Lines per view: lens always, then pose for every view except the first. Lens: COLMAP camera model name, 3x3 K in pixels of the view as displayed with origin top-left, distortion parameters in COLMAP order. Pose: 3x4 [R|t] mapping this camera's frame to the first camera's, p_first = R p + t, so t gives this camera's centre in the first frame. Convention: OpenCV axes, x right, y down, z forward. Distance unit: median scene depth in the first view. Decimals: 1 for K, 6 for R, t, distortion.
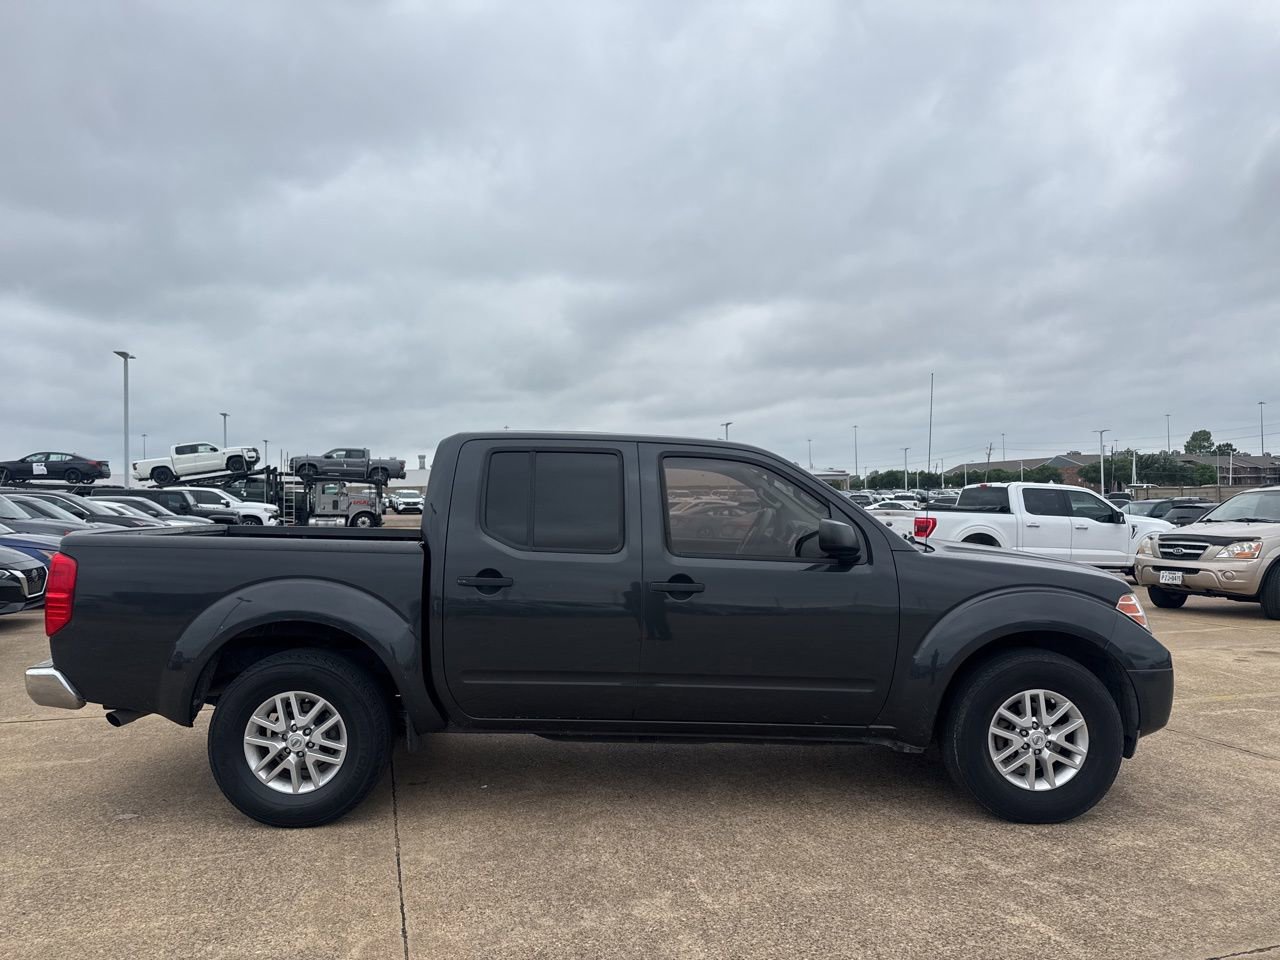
lens RADIAL K [[897.1, 0, 640.0], [0, 897.1, 480.0], [0, 0, 1]] dist [0.023602, -0.026484]
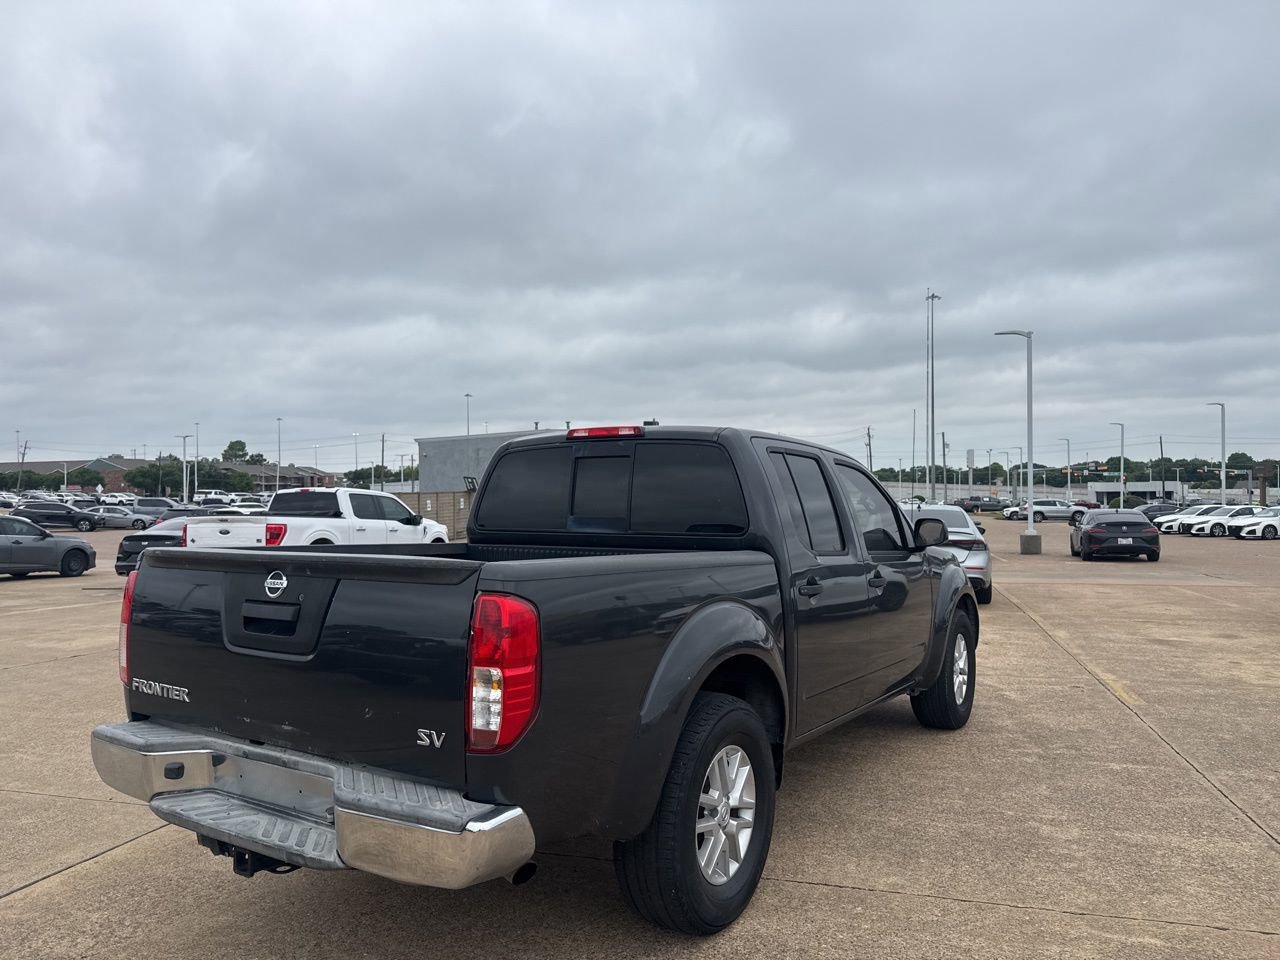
lens RADIAL K [[902.8, 0, 640.0], [0, 902.8, 480.0], [0, 0, 1]] dist [0.046335, -0.053567]
pose [[0.553017, 0.022713, 0.832860, -1.047834], [-0.017666, 0.999723, -0.015534, 0.015584], [-0.832982, -0.006123, 0.553266, 0.607690]]
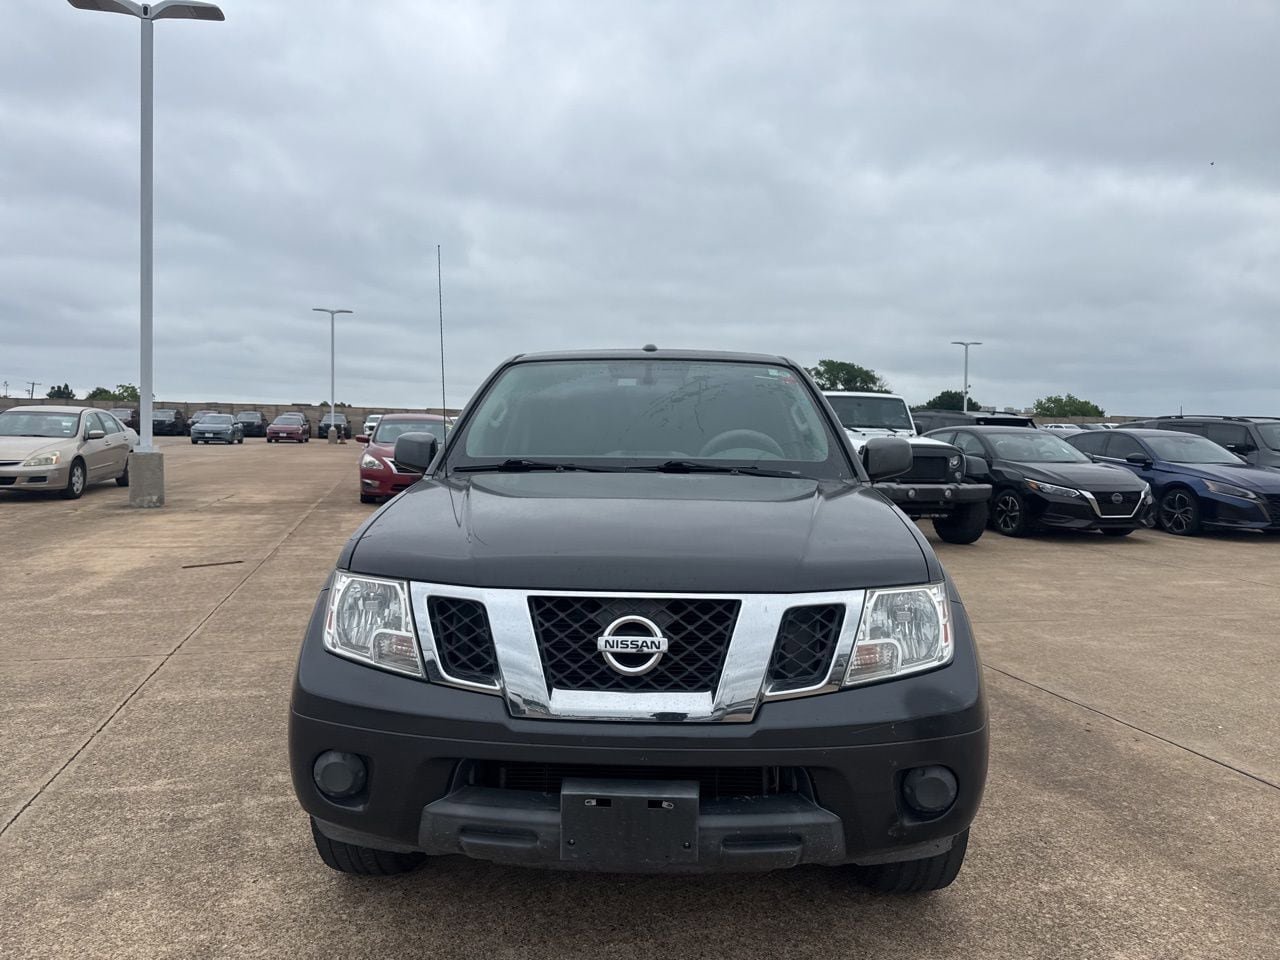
lens RADIAL K [[904.4, 0, 639.7], [0, 904.4, 464.3], [0, 0, 1]] dist [0.006136, -0.007706]
pose [[-0.040280, 0.044339, -0.998204, 1.127664], [0.006531, 0.999005, 0.044111, 0.033692], [0.999167, -0.004743, -0.040530, 1.232216]]
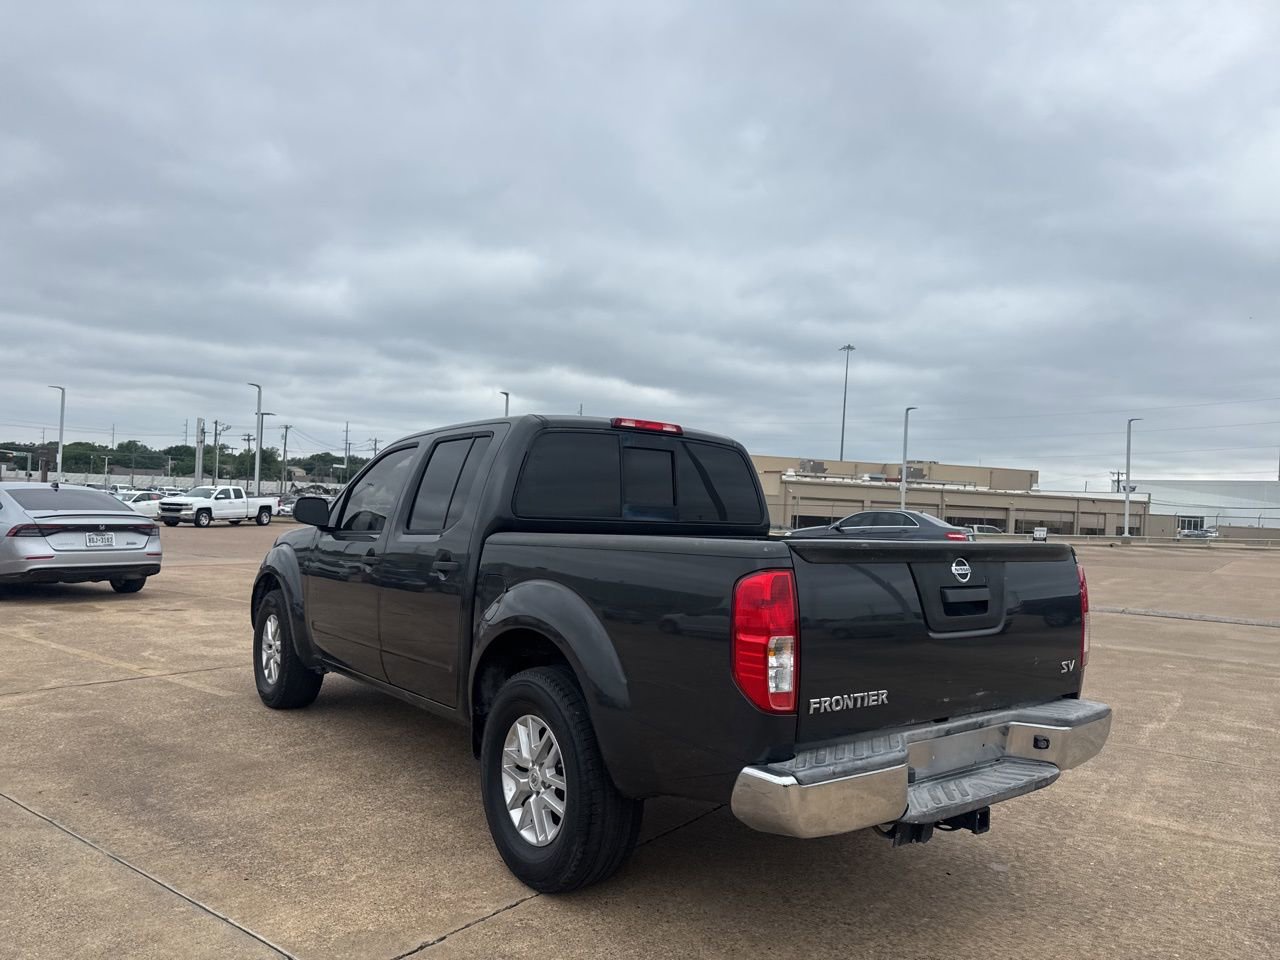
lens RADIAL K [[897.1, 0, 640.0], [0, 897.1, 480.0], [0, 0, 1]] dist [0.023602, -0.026484]
pose [[-0.592668, 0.005191, 0.805430, -1.072264], [-0.053463, 0.997520, -0.045769, 0.059521], [-0.803671, -0.070187, -0.590921, 1.822985]]
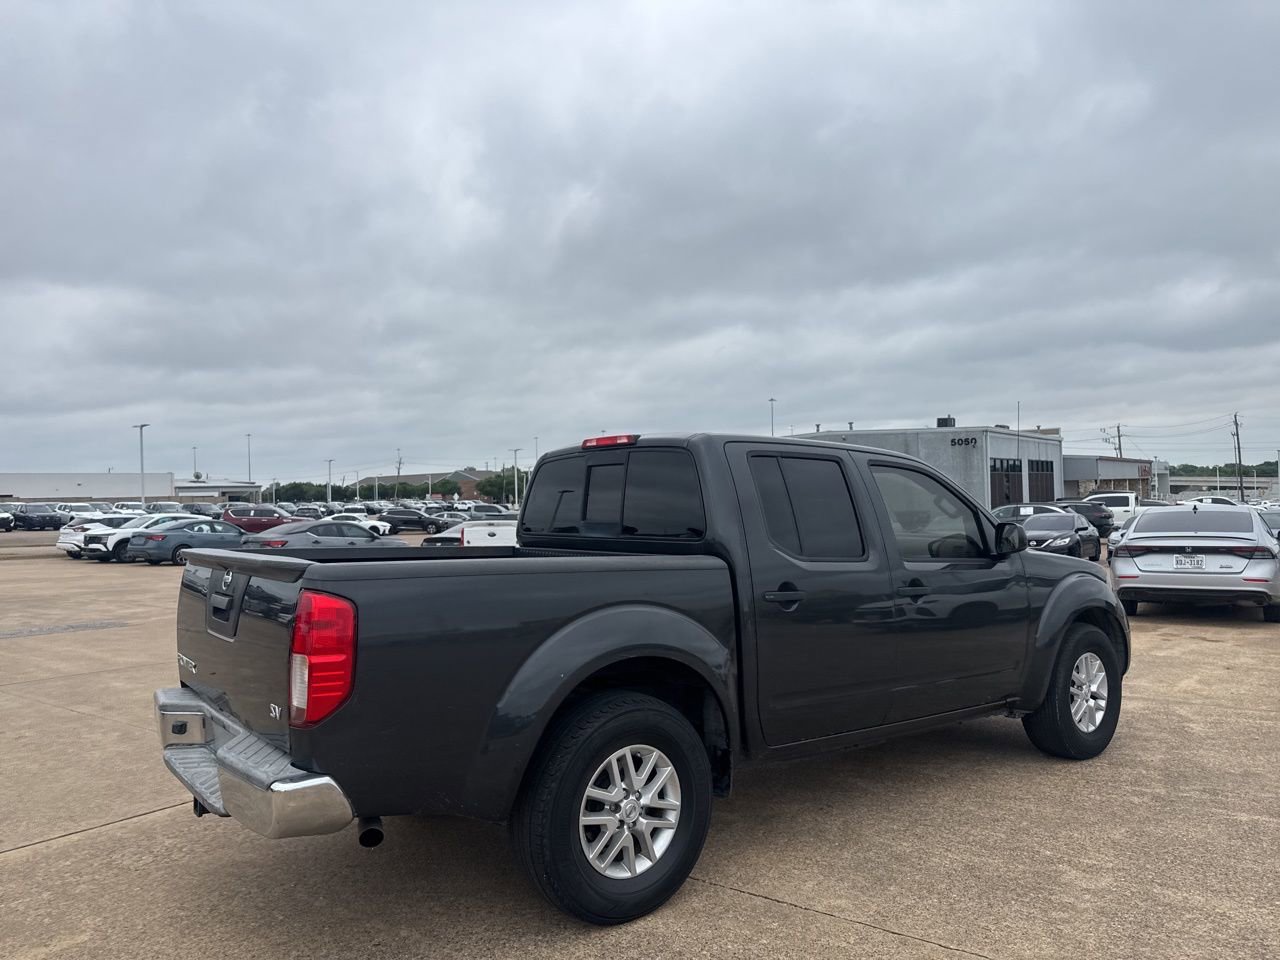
lens RADIAL K [[899.3, 0, 640.0], [0, 899.3, 480.0], [0, 0, 1]] dist [0.044047, -0.047631]
pose [[0.801512, 0.013120, 0.597834, -0.831591], [-0.004654, 0.999866, -0.015703, 0.009229], [-0.597960, 0.009804, 0.801466, 0.336440]]
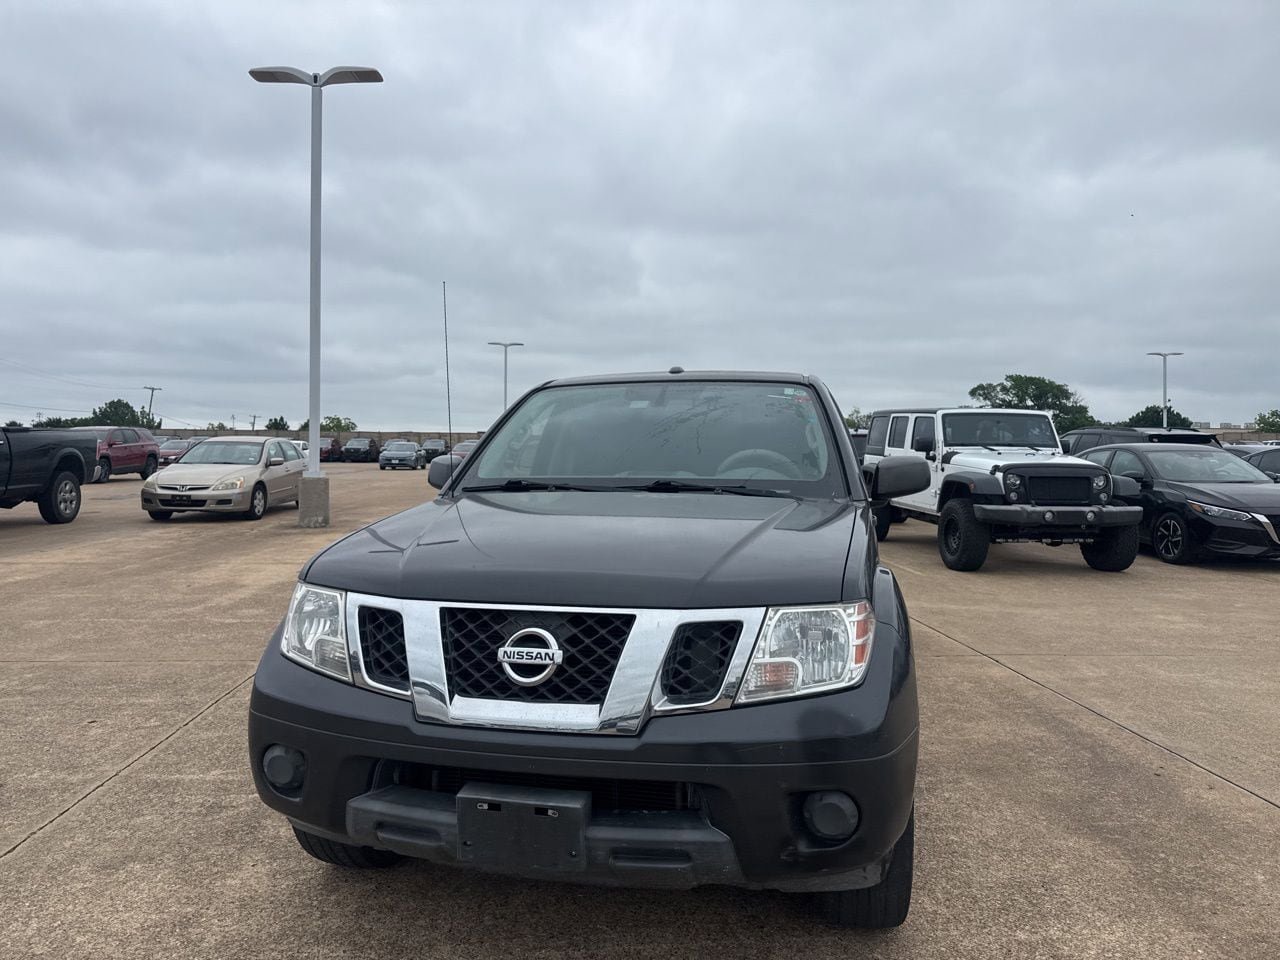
lens RADIAL K [[899.3, 0, 640.0], [0, 899.3, 480.0], [0, 0, 1]] dist [0.044047, -0.047631]
pose [[-0.227979, 0.036738, -0.972973, 1.118540], [0.018532, 0.999271, 0.033389, 0.038367], [0.973490, -0.010420, -0.228493, 1.396426]]
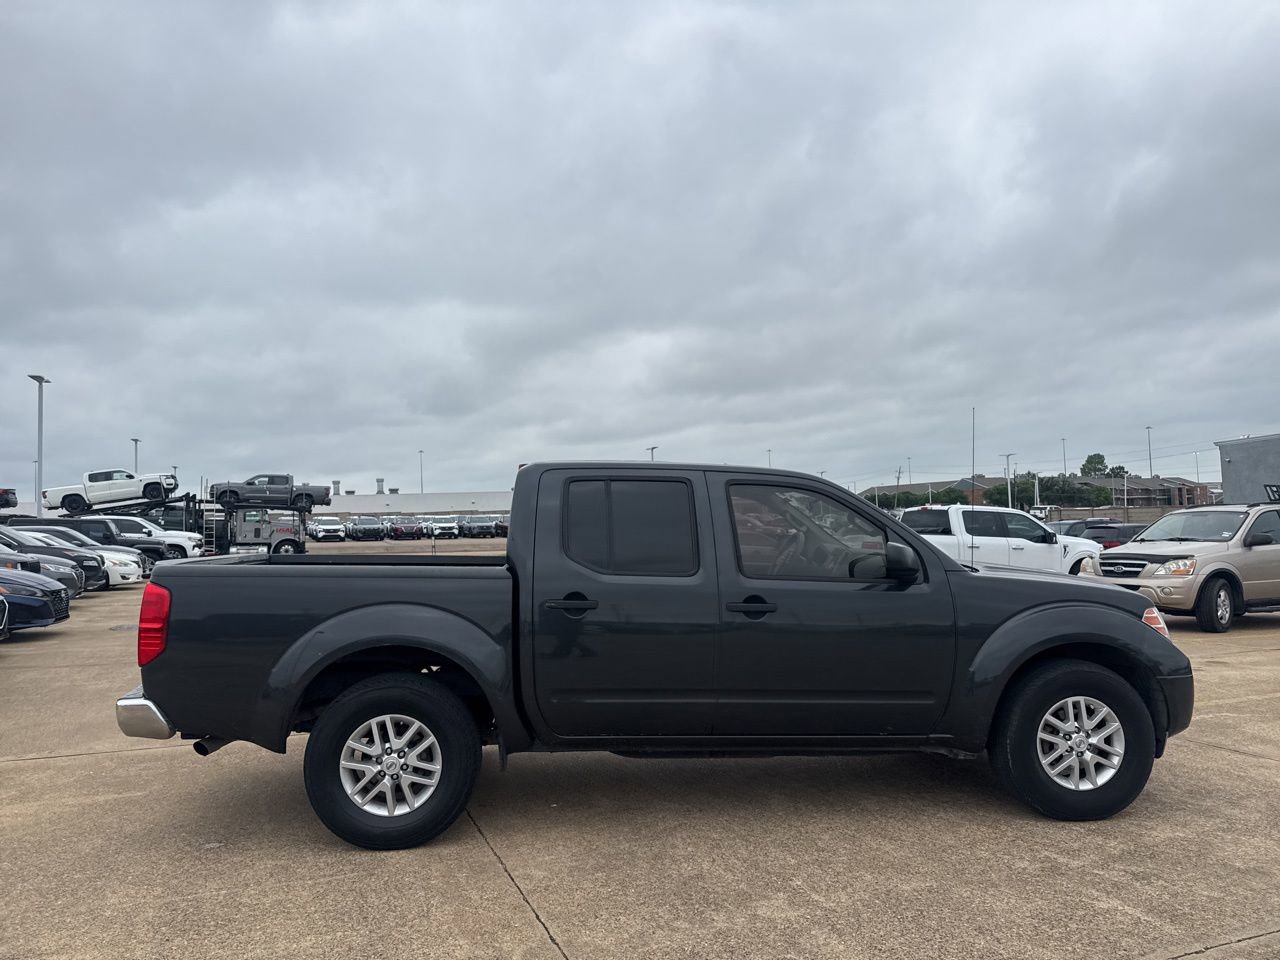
lens RADIAL K [[897.7, 0, 630.0], [0, 897.7, 467.2], [0, 0, 1]] dist [0.027868, -0.027455]
pose [[0.996726, -0.003474, 0.080784, -0.185851], [0.006812, 0.999132, -0.041092, -0.004127], [-0.080571, 0.041507, 0.995884, -0.058275]]
